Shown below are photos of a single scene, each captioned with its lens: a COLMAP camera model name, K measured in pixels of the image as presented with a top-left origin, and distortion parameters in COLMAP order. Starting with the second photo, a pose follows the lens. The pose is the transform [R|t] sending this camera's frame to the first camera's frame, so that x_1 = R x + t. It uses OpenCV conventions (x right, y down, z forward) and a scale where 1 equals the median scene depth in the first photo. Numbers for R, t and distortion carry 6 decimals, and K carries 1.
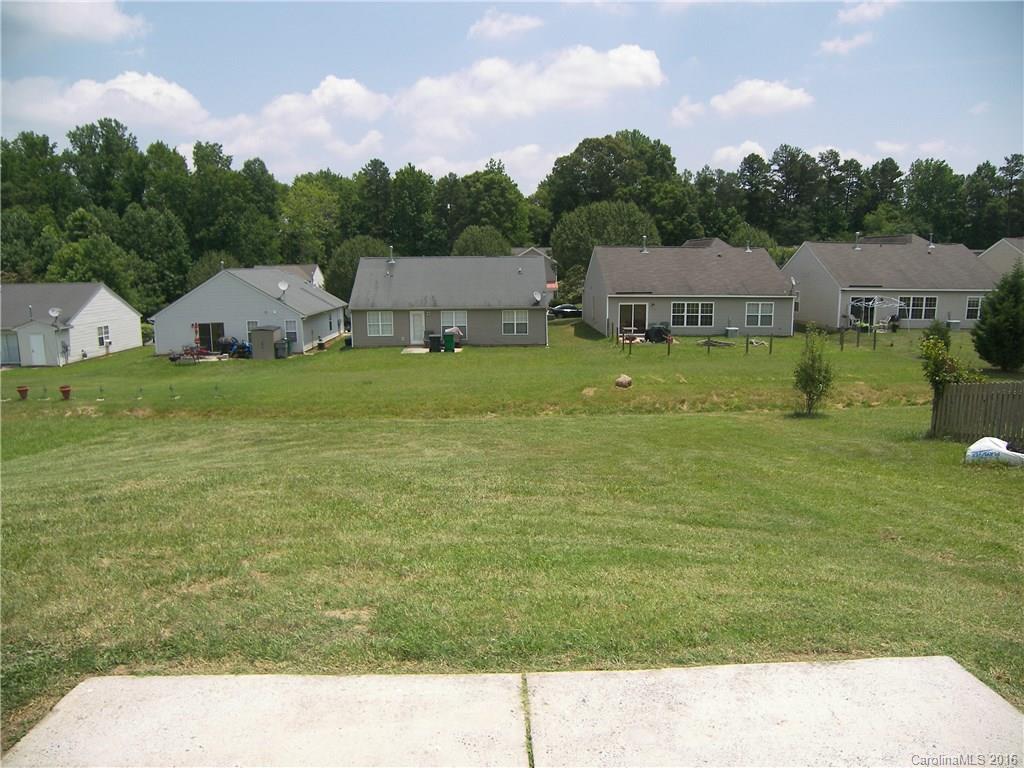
lens RADIAL K [[723.8, 0, 512.0], [0, 723.8, 384.0], [0, 0, 1]] dist [-0.119817, -0.000402]
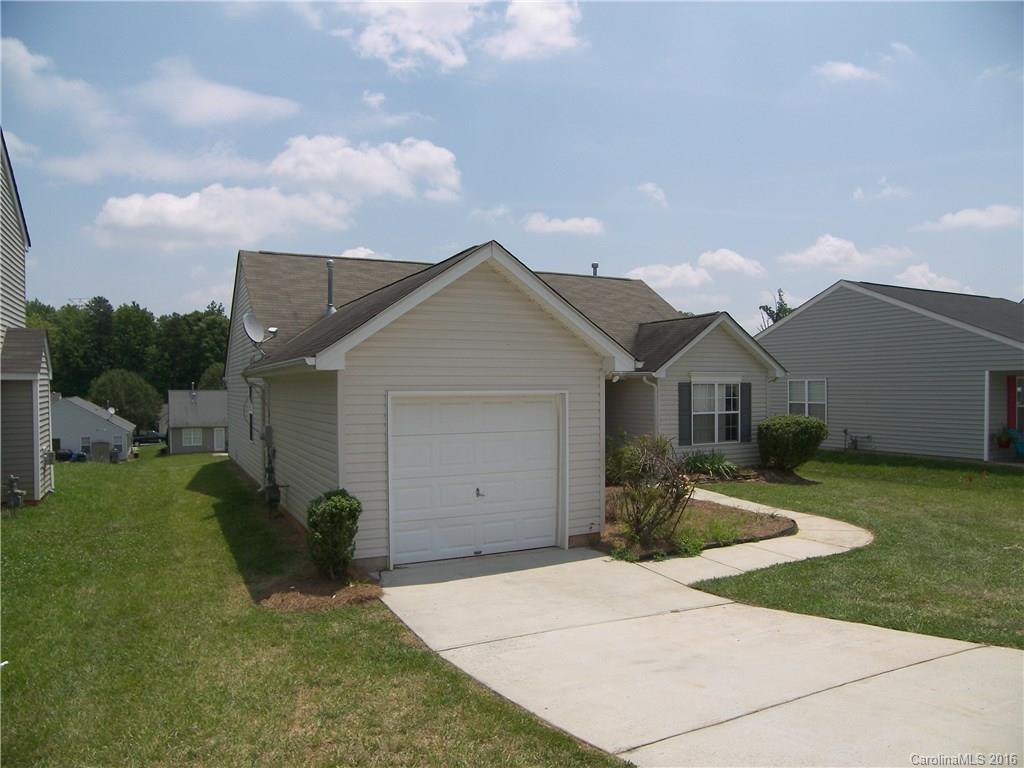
lens RADIAL K [[723.8, 0, 512.0], [0, 723.8, 384.0], [0, 0, 1]] dist [-0.119817, -0.000402]
pose [[0.904772, 0.003302, 0.425883, -0.077906], [0.069898, 0.985260, -0.156133, 0.029162], [-0.420121, 0.171033, 0.891205, -0.205756]]
